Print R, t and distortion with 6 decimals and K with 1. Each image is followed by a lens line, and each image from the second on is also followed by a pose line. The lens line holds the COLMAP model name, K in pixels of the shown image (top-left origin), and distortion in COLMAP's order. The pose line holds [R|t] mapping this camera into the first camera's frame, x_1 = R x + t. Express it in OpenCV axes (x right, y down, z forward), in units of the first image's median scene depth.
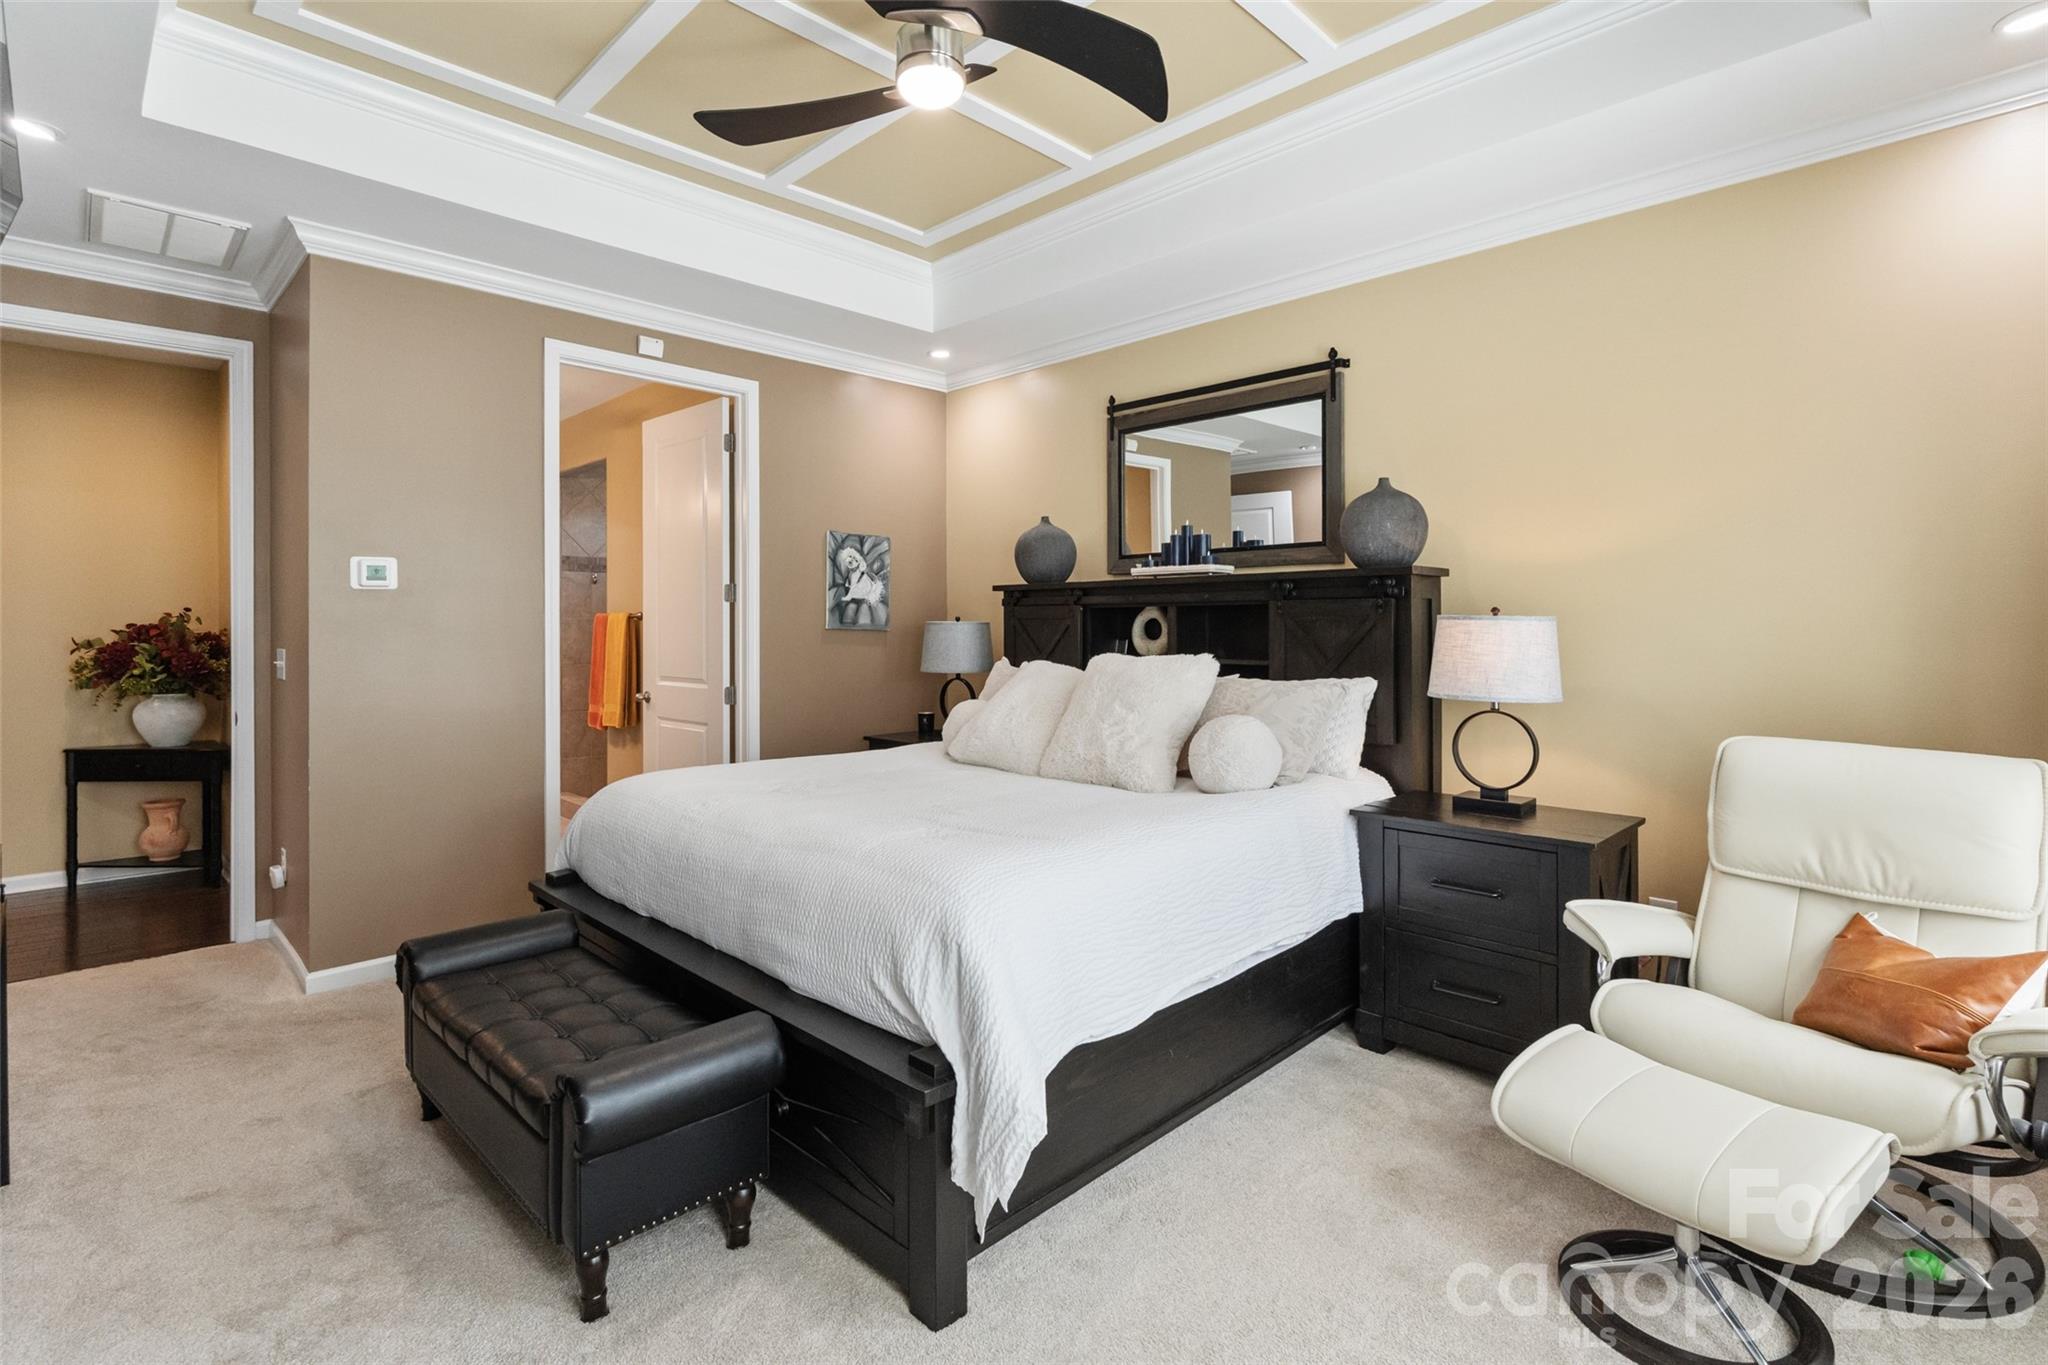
lens RADIAL K [[978.7, 0, 1036.0], [0, 978.7, 659.9], [0, 0, 1]] dist [-0.003325, -0.000586]
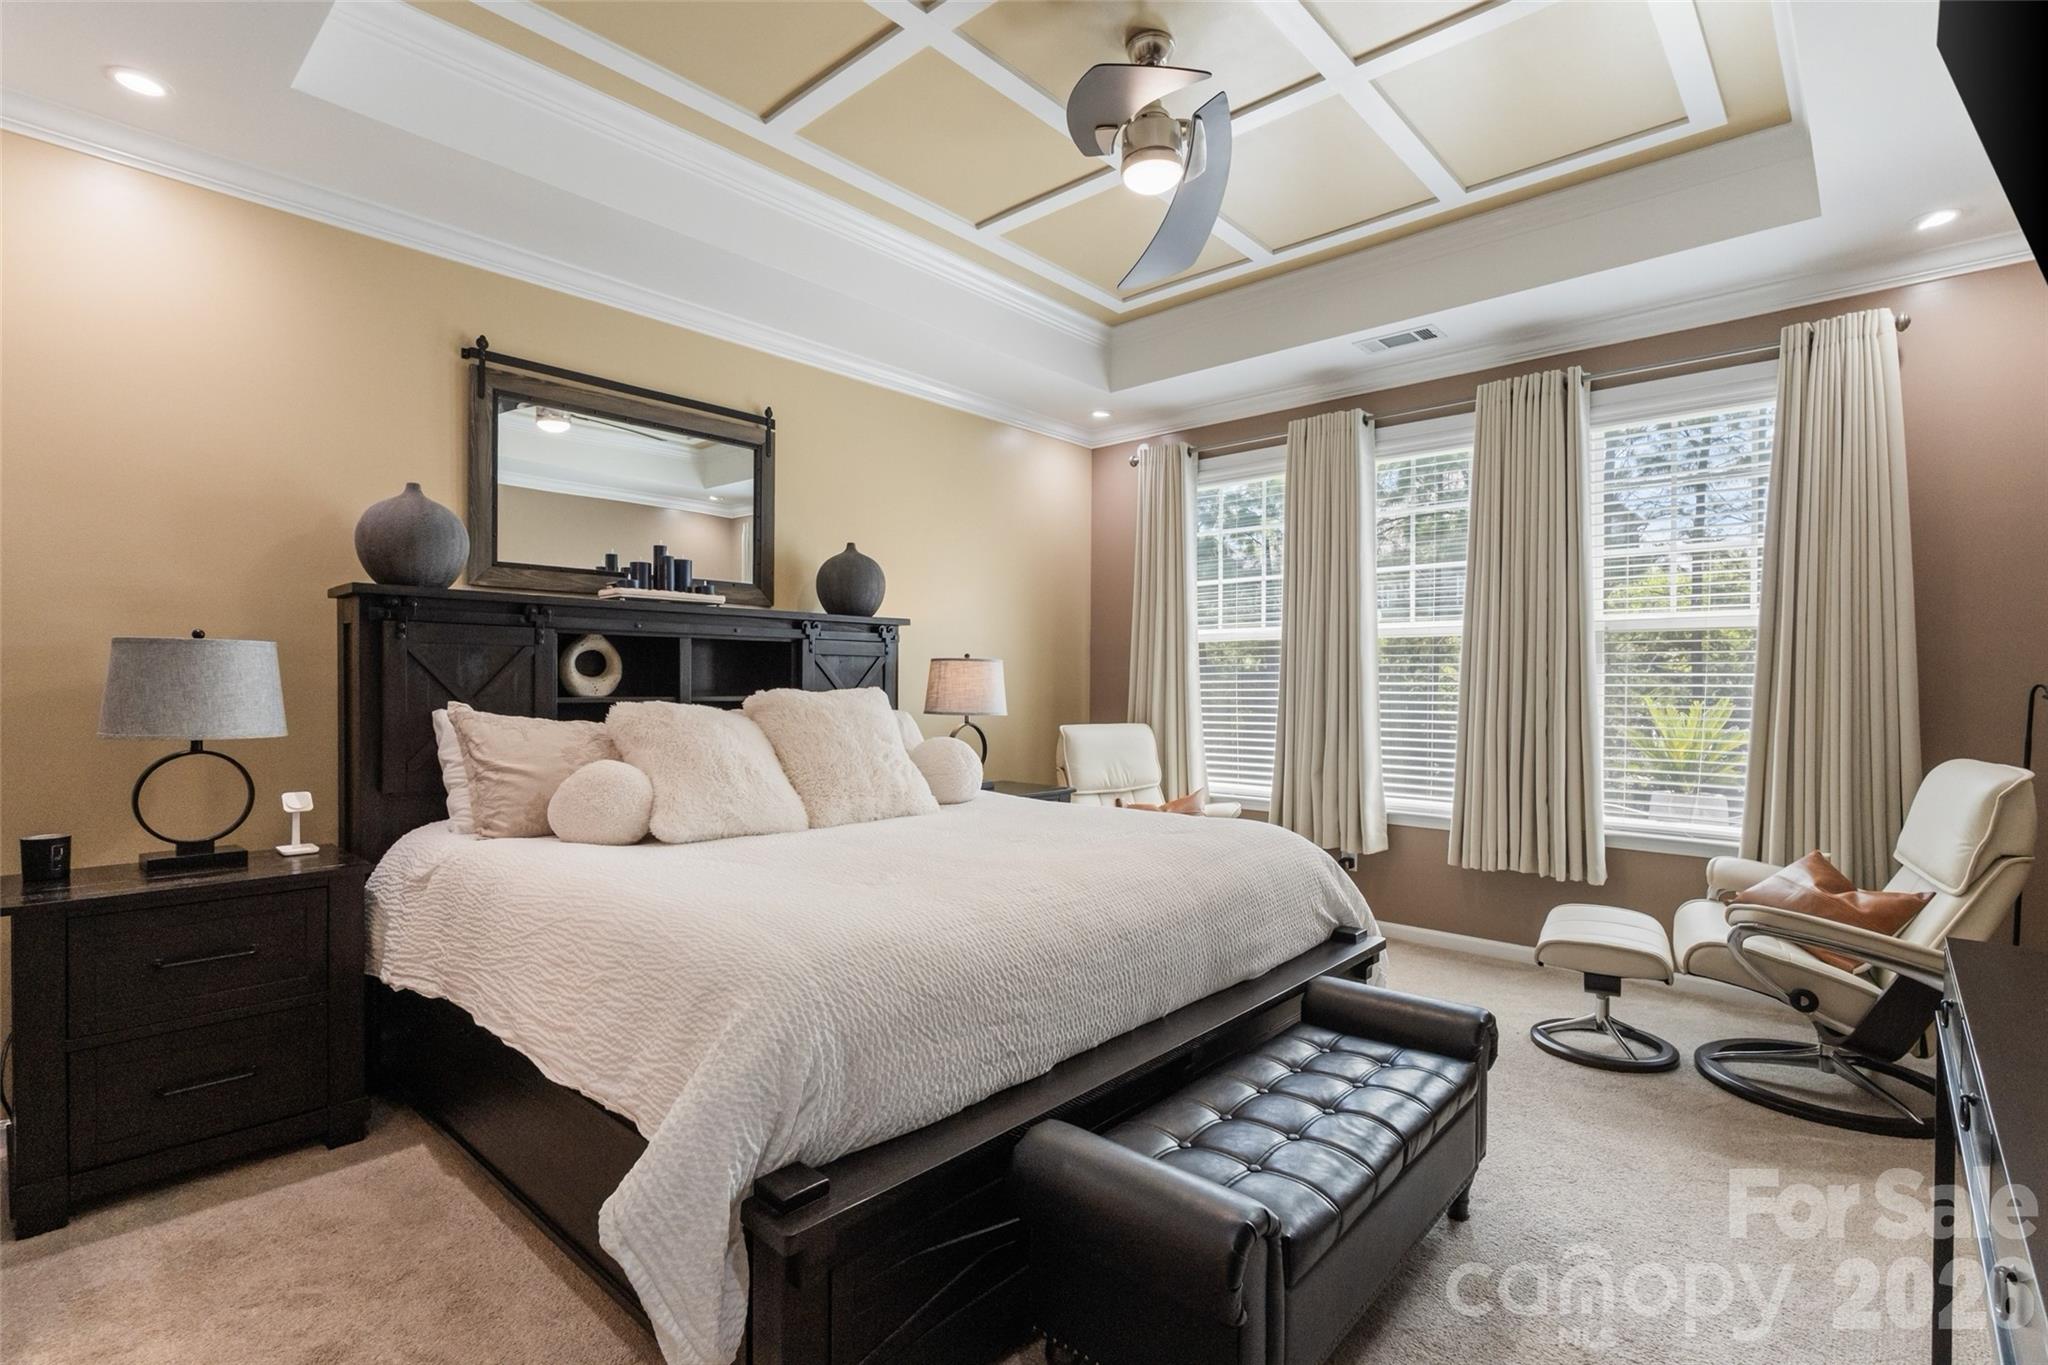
lens RADIAL K [[975.2, 0, 1048.7], [0, 975.2, 683.1], [0, 0, 1]] dist [0.000309, 0.000840]
pose [[-0.058106, -0.003367, 0.998305, -0.754049], [0.025191, 0.999671, 0.004838, -0.009712], [-0.997993, 0.025430, -0.058002, 0.716499]]
